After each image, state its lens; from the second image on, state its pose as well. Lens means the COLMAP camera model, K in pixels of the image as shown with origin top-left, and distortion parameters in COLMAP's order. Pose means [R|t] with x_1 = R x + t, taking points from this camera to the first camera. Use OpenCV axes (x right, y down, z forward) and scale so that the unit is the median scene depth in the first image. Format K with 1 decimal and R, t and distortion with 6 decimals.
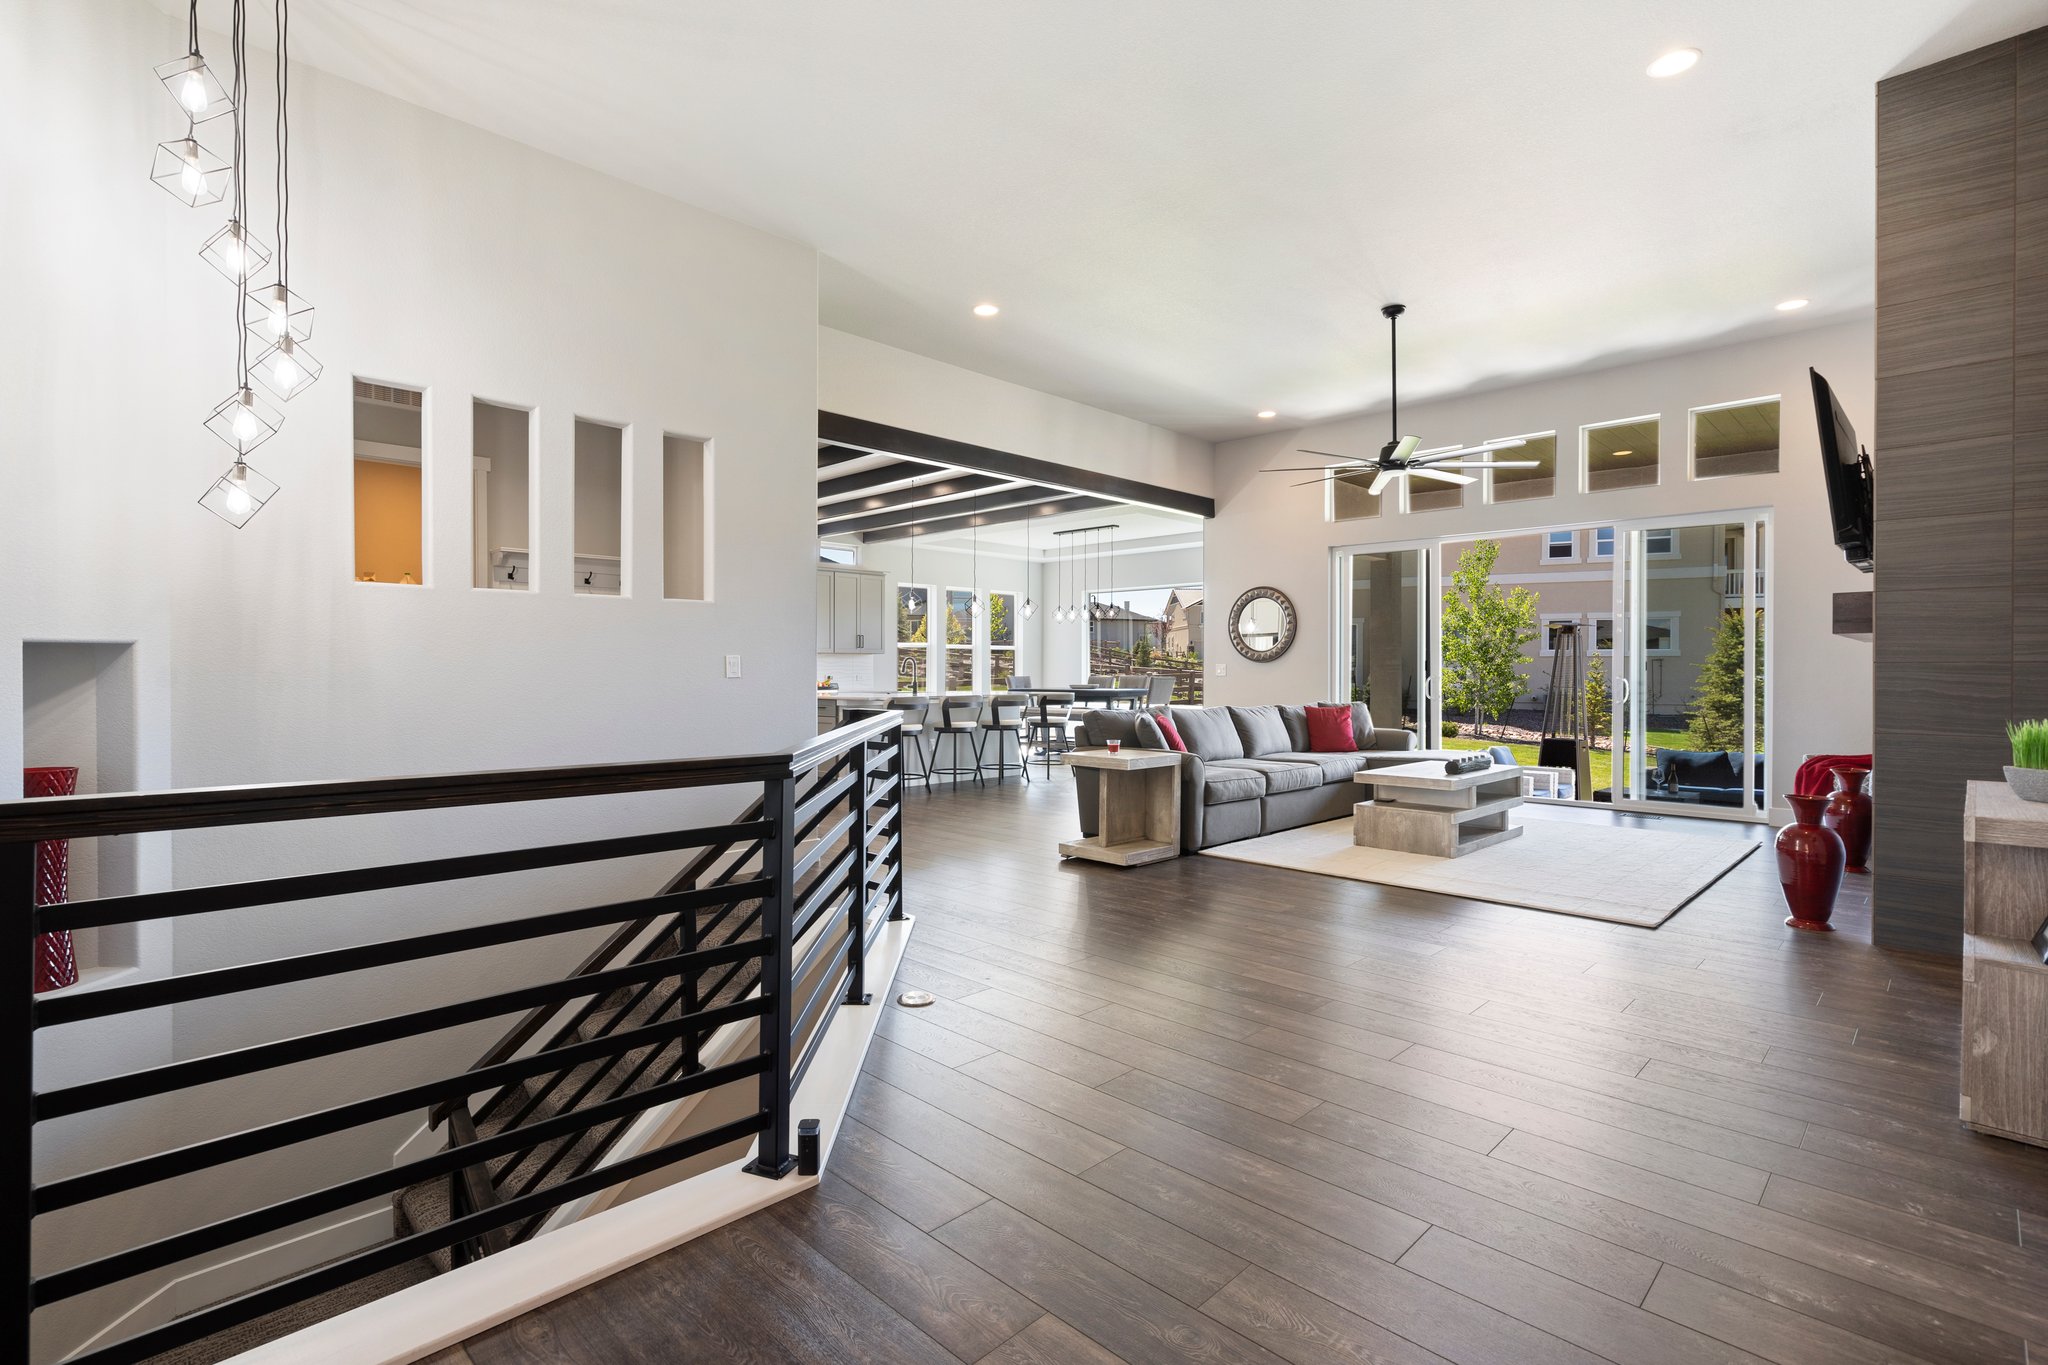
lens RADIAL K [[948.4, 0, 1014.0], [0, 948.4, 670.9], [0, 0, 1]] dist [-0.007144, 0.002012]
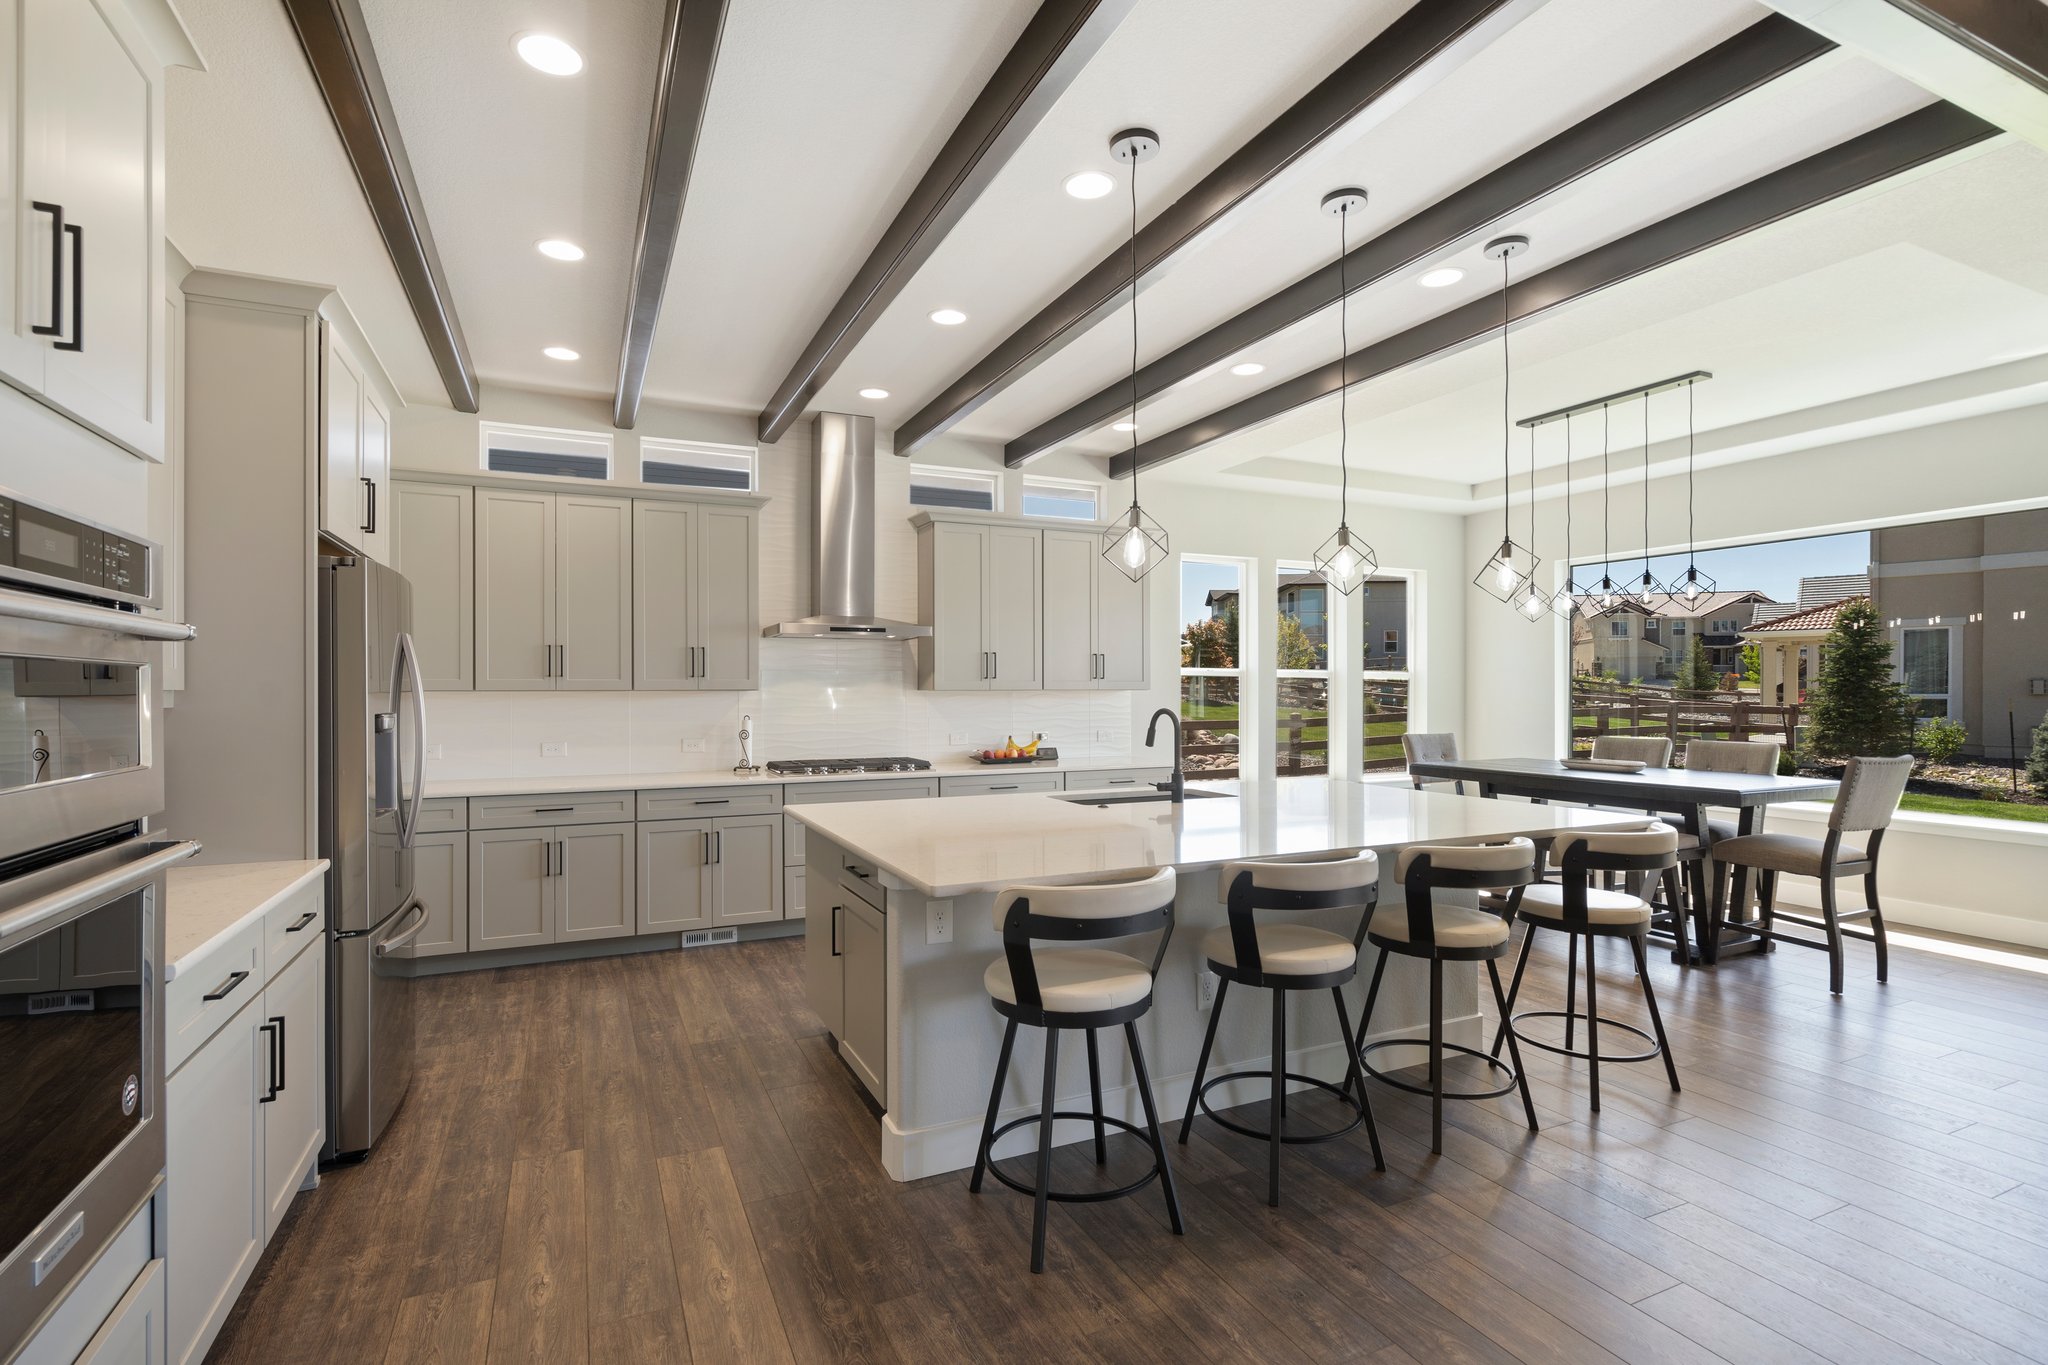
lens RADIAL K [[948.4, 0, 1029.6], [0, 948.4, 691.4], [0, 0, 1]] dist [-0.007144, 0.002012]
pose [[0.941893, -0.000904, -0.335912, -0.036529], [0.001054, 0.999999, 0.000264, -0.025144], [0.335911, -0.000603, 0.941893, 0.708895]]
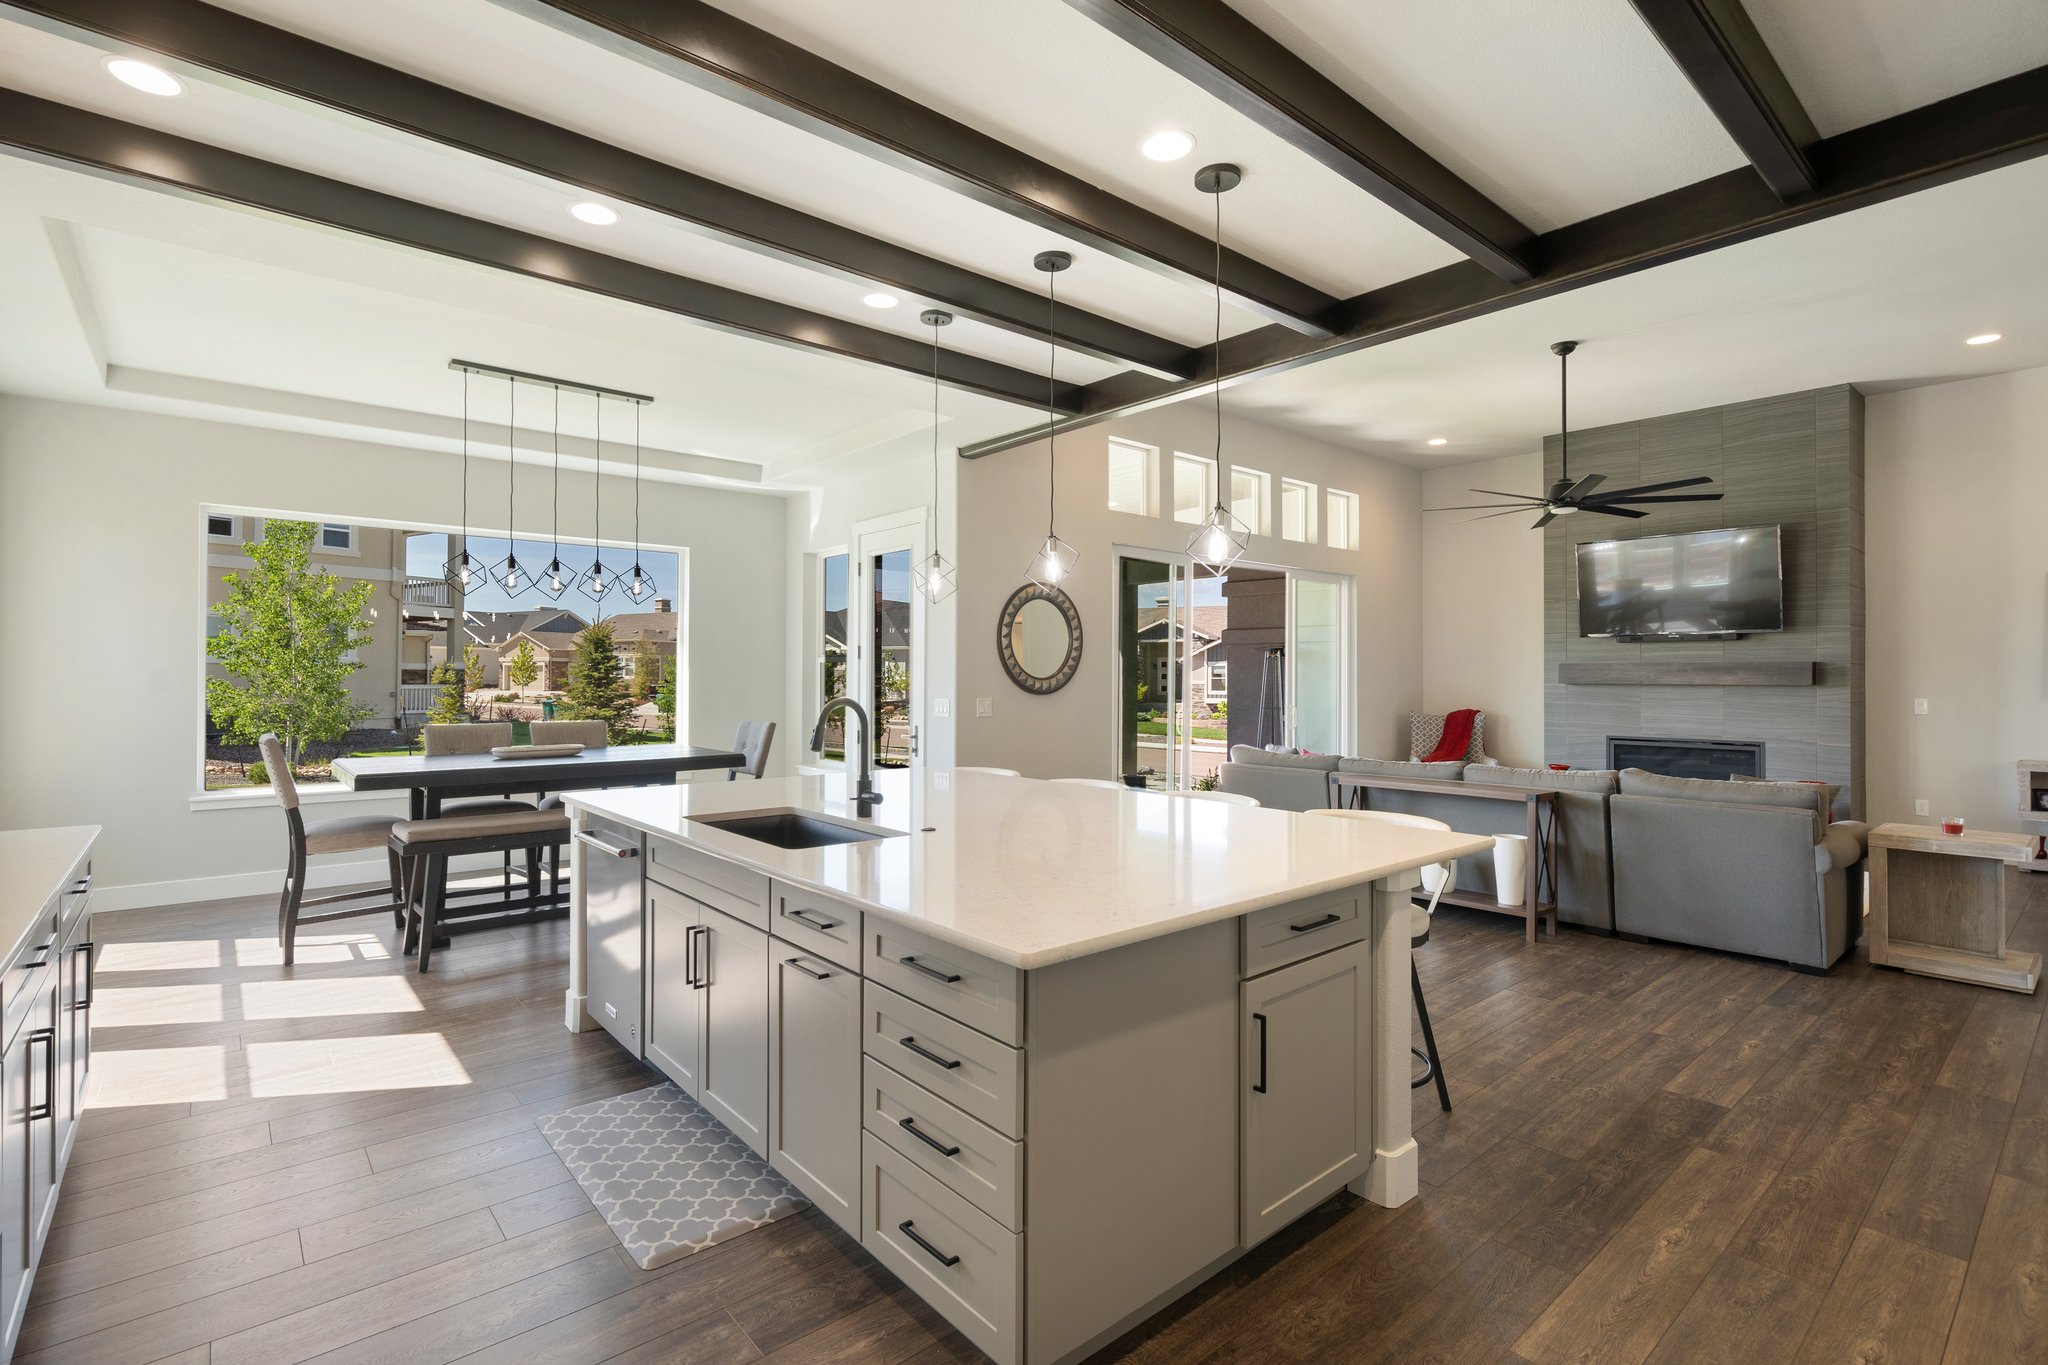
lens RADIAL K [[948.4, 0, 1005.3], [0, 948.4, 677.8], [0, 0, 1]] dist [-0.007144, 0.002012]
pose [[0.093846, -0.002912, 0.995582, -0.470826], [0.000062, 0.999996, 0.002919, -0.025225], [-0.995587, -0.000213, 0.093846, 1.073726]]
